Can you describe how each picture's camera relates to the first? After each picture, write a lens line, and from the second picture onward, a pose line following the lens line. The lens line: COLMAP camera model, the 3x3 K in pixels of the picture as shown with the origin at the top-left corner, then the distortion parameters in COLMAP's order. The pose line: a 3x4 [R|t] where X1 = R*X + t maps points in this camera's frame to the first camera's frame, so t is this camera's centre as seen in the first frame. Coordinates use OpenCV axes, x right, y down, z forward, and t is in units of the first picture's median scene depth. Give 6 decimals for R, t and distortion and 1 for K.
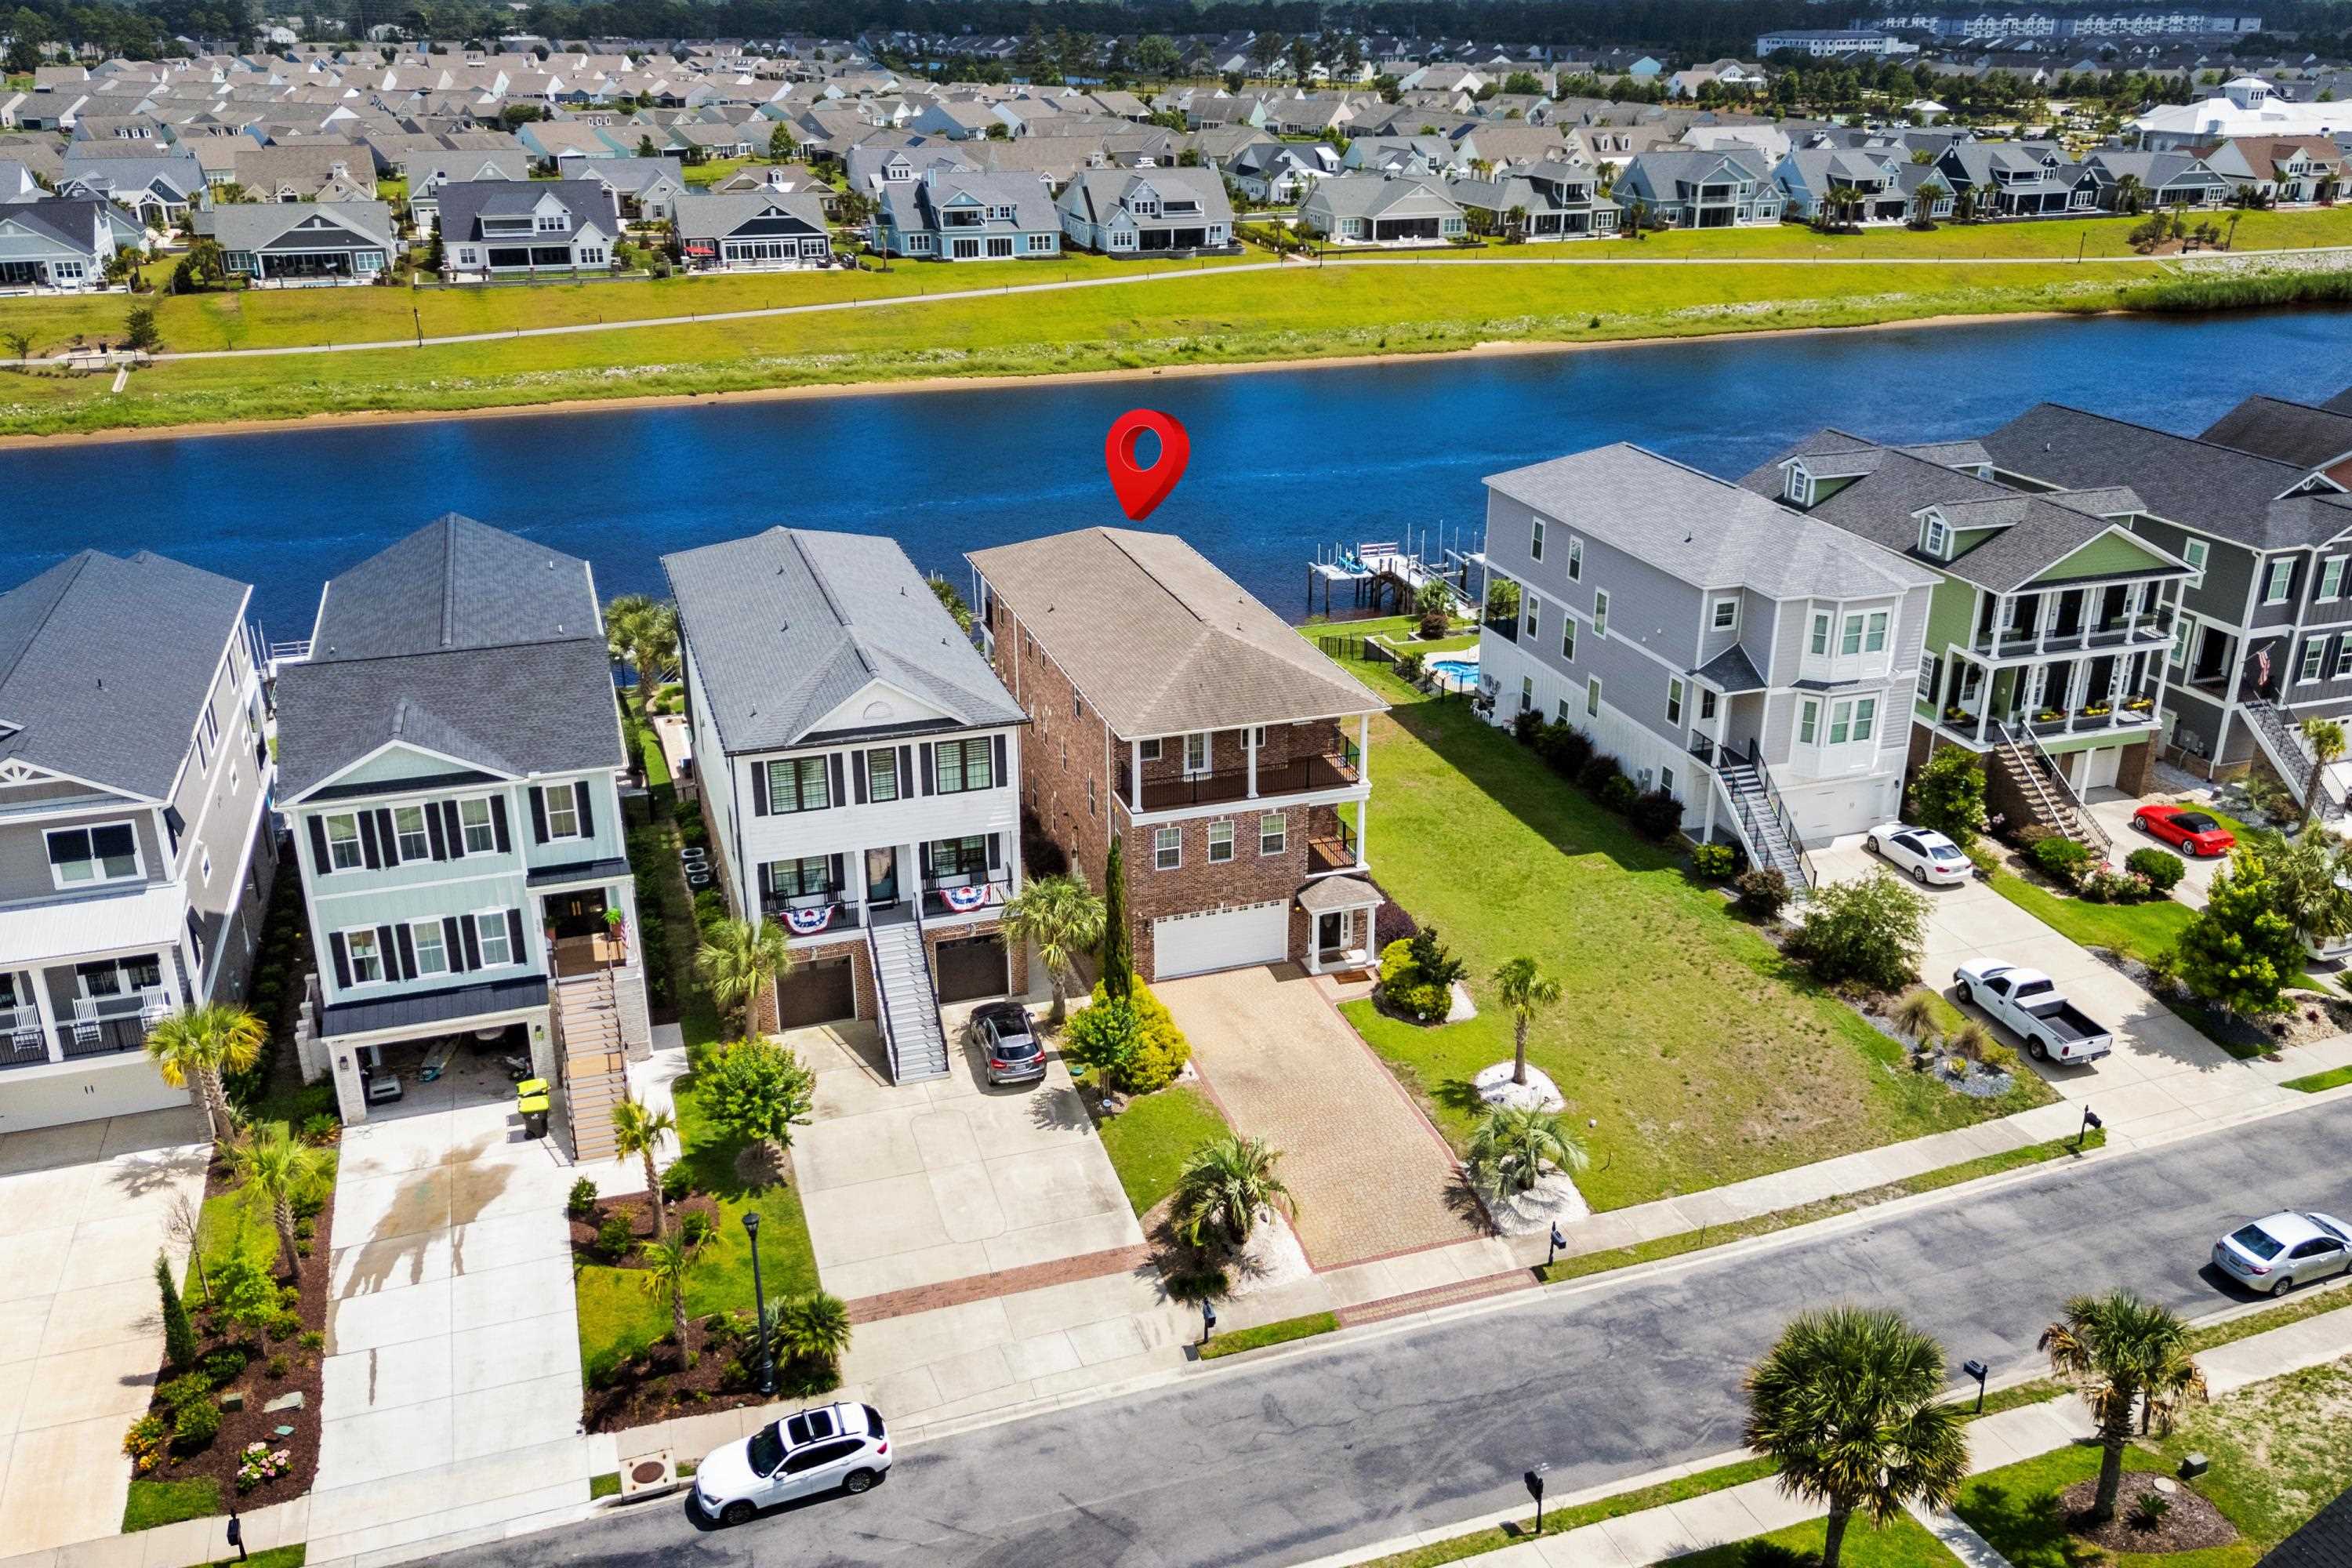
lens RADIAL K [[1907.1, 0, 1176.0], [0, 1907.1, 784.0], [0, 0, 1]] dist [0.046804, -0.028972]
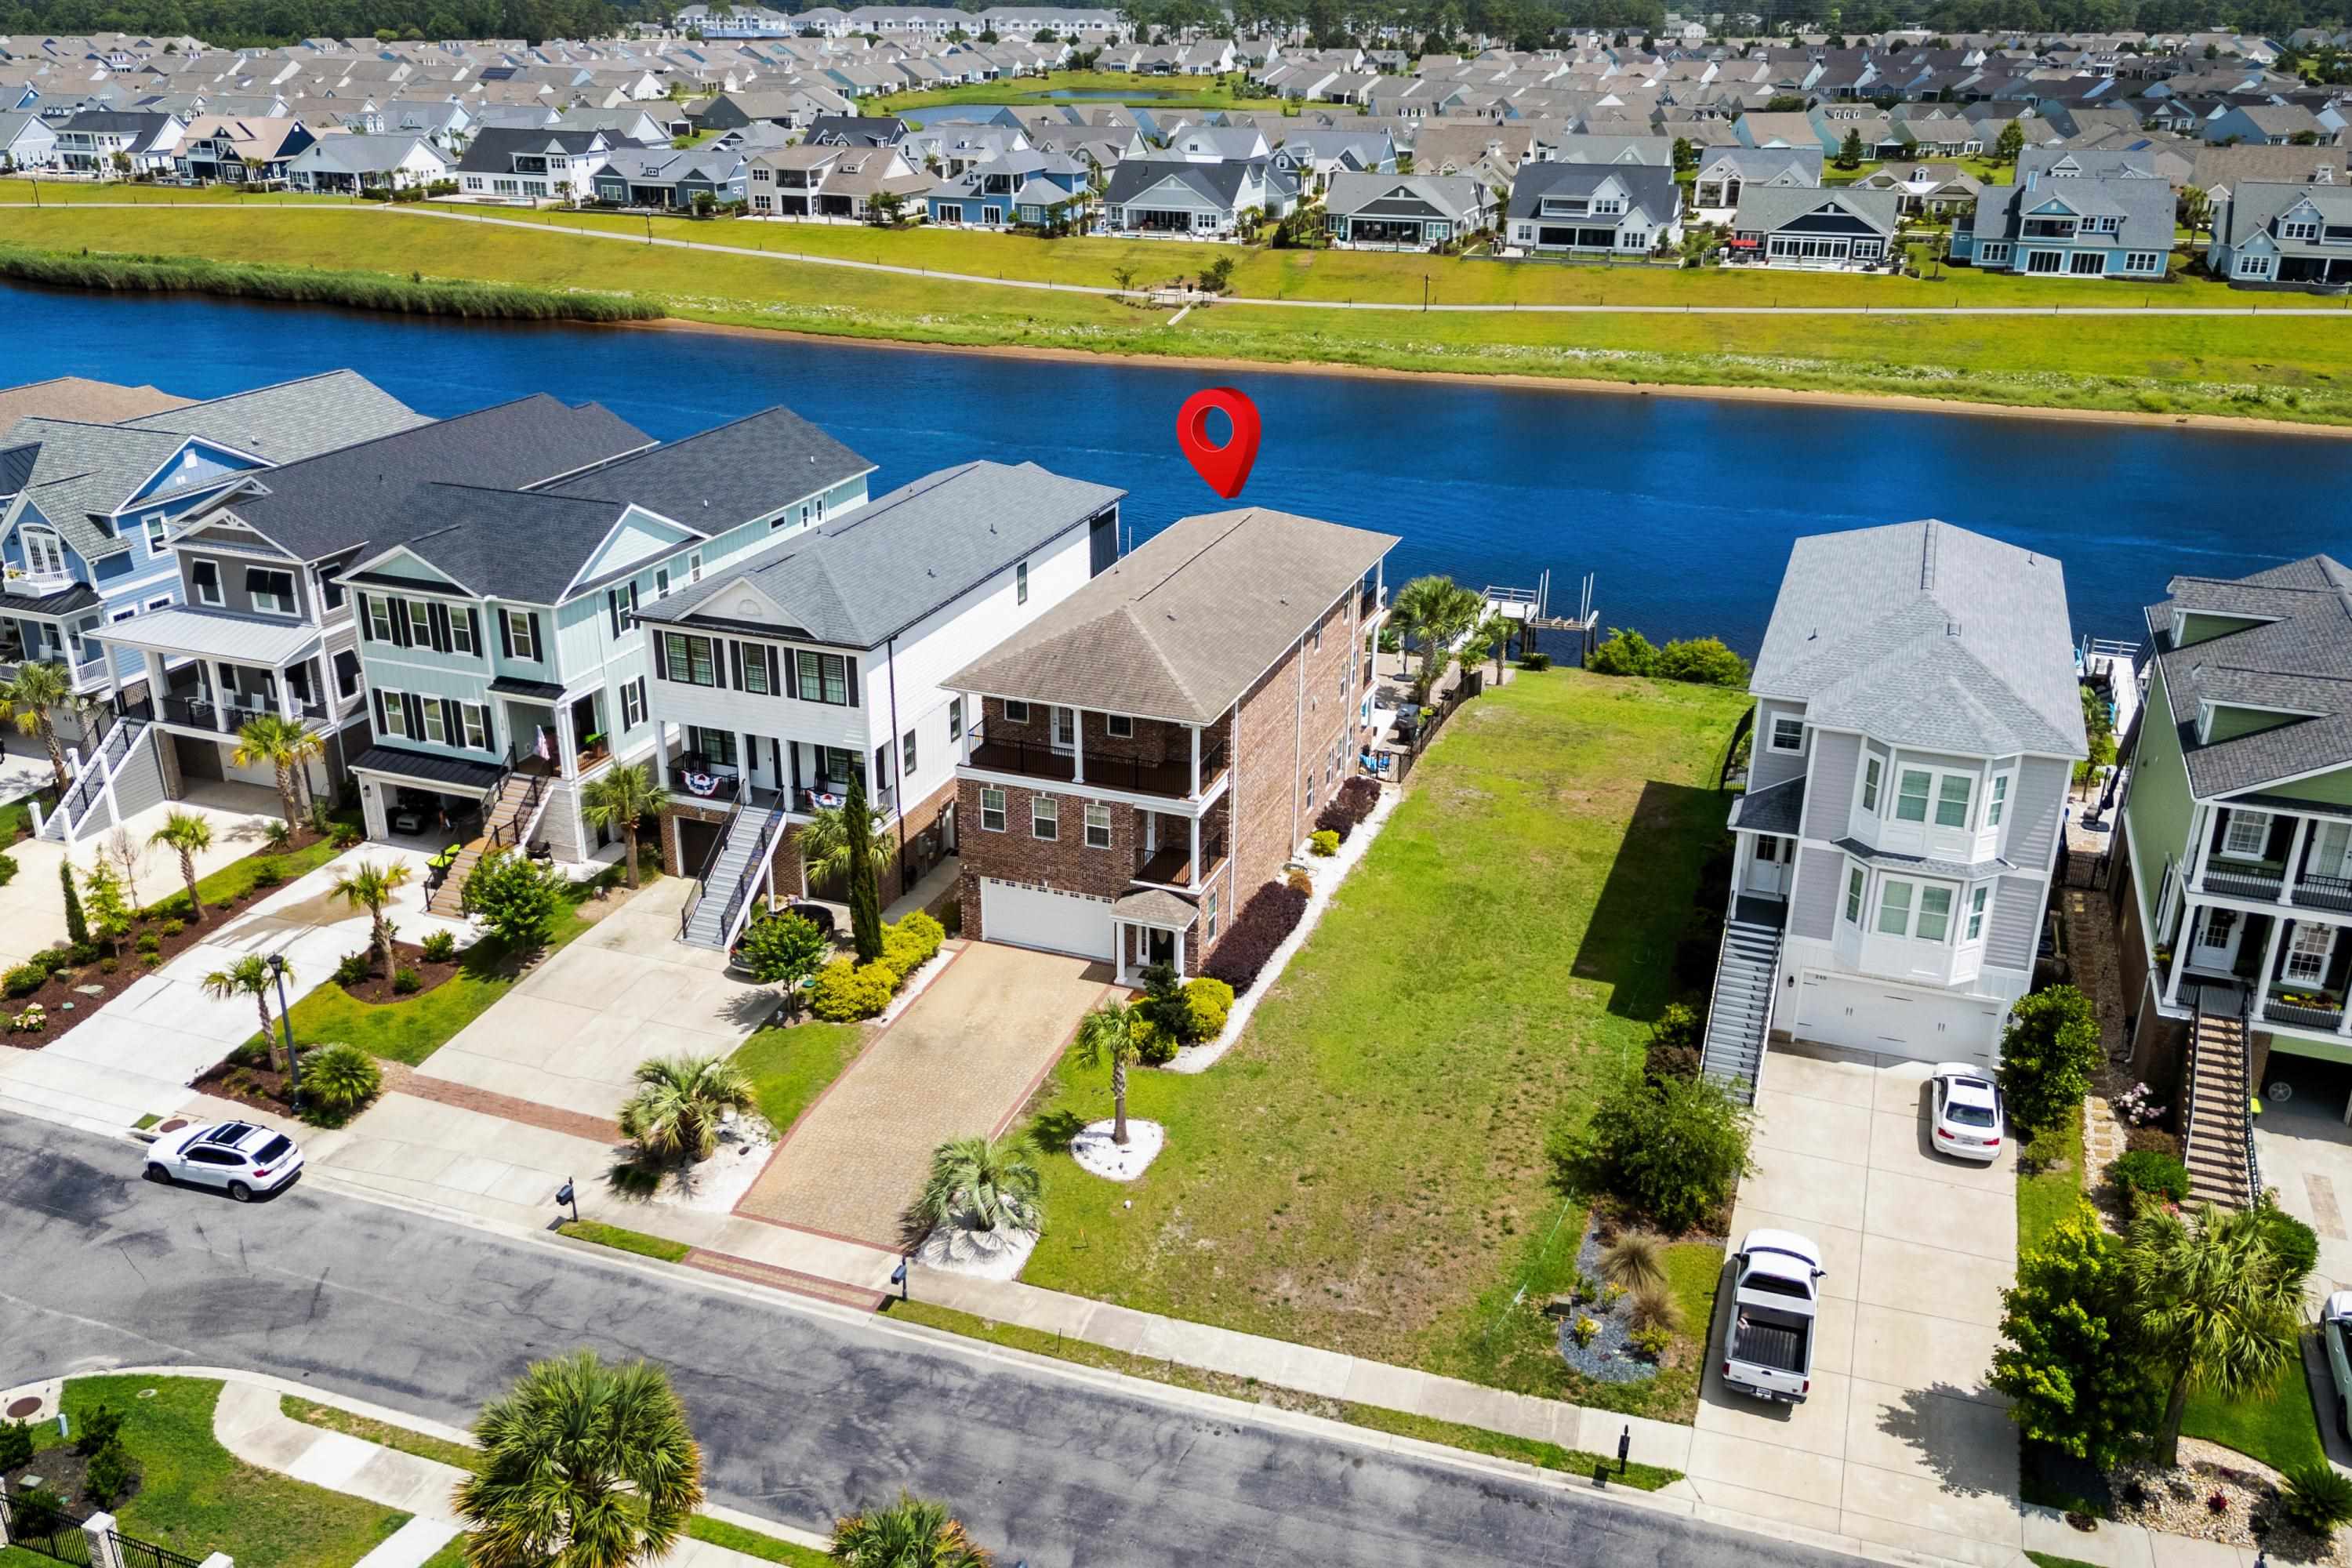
lens RADIAL K [[1907.1, 0, 1176.0], [0, 1907.1, 784.0], [0, 0, 1]] dist [0.046804, -0.028972]
pose [[0.772346, 0.243843, -0.586535, 0.583174], [-0.243164, 0.966544, 0.081628, -0.075023], [0.586816, 0.079579, 0.805800, 0.228002]]
